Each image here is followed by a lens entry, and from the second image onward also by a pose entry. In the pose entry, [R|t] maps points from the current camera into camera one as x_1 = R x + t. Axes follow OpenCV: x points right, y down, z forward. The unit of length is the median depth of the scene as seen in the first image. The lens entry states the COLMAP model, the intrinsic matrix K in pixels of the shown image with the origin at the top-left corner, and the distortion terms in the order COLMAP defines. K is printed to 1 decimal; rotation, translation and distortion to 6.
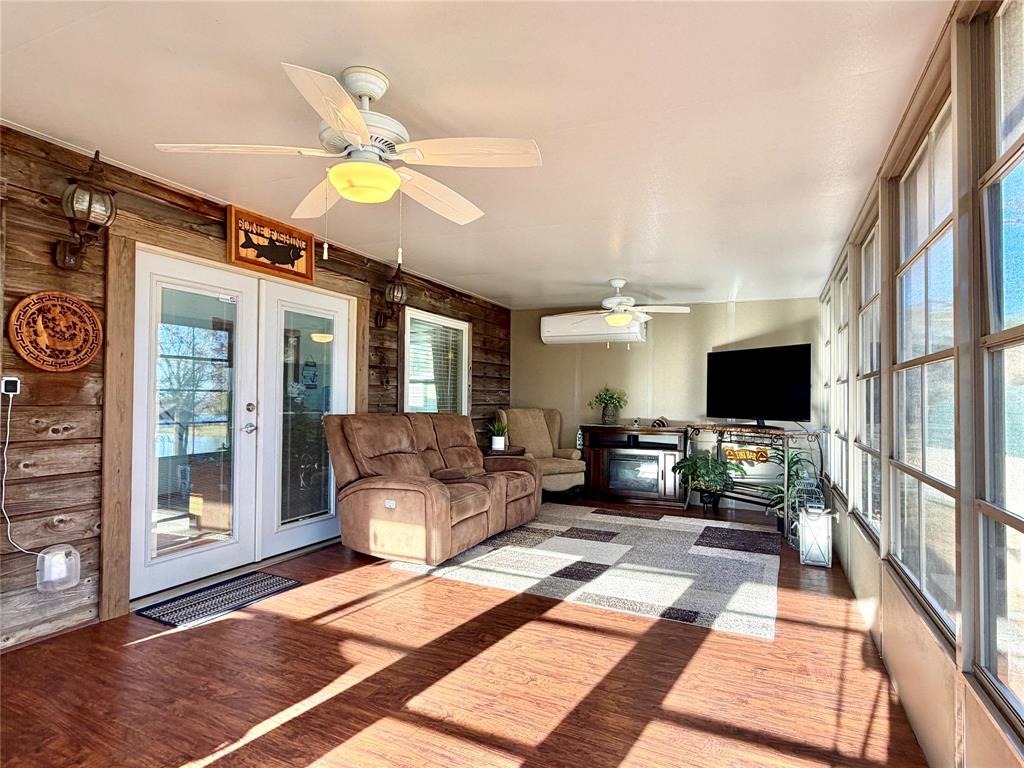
lens RADIAL K [[551.7, 0, 510.7], [0, 551.7, 385.1], [0, 0, 1]] dist [-0.003464, 0.000609]
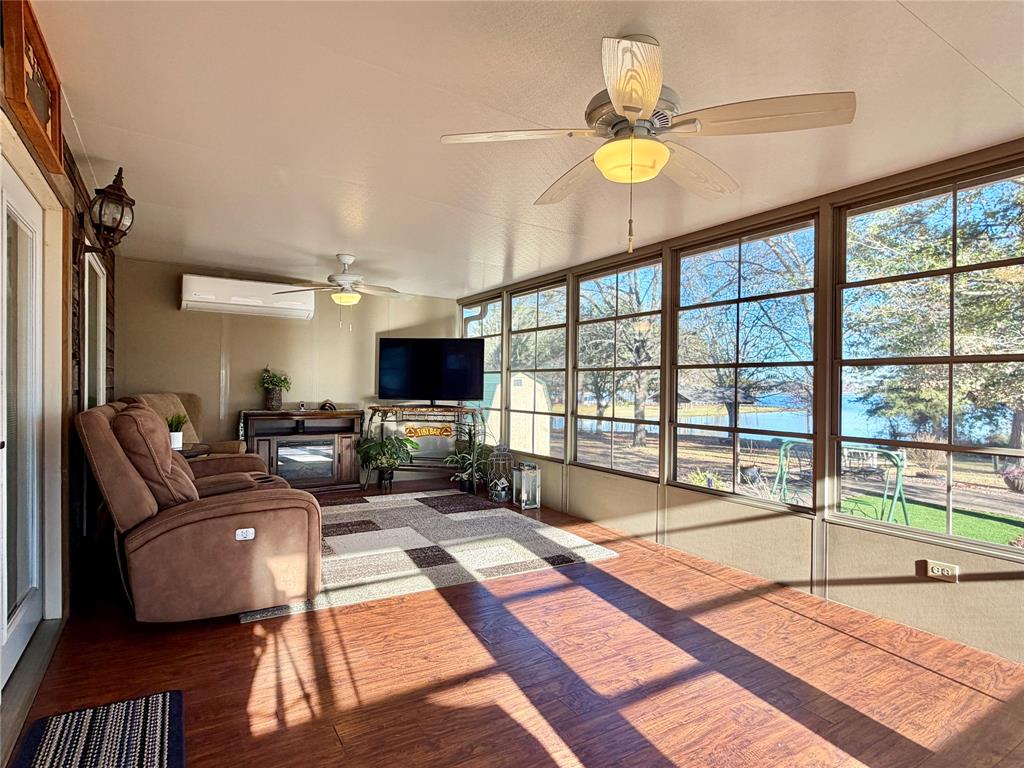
lens RADIAL K [[551.7, 0, 512.3], [0, 551.7, 387.9], [0, 0, 1]] dist [-0.003464, 0.000609]
pose [[0.542332, -0.007594, 0.840130, -0.660966], [-0.029531, 0.999169, 0.028095, -0.000541], [-0.839645, -0.040046, 0.541657, 0.365769]]
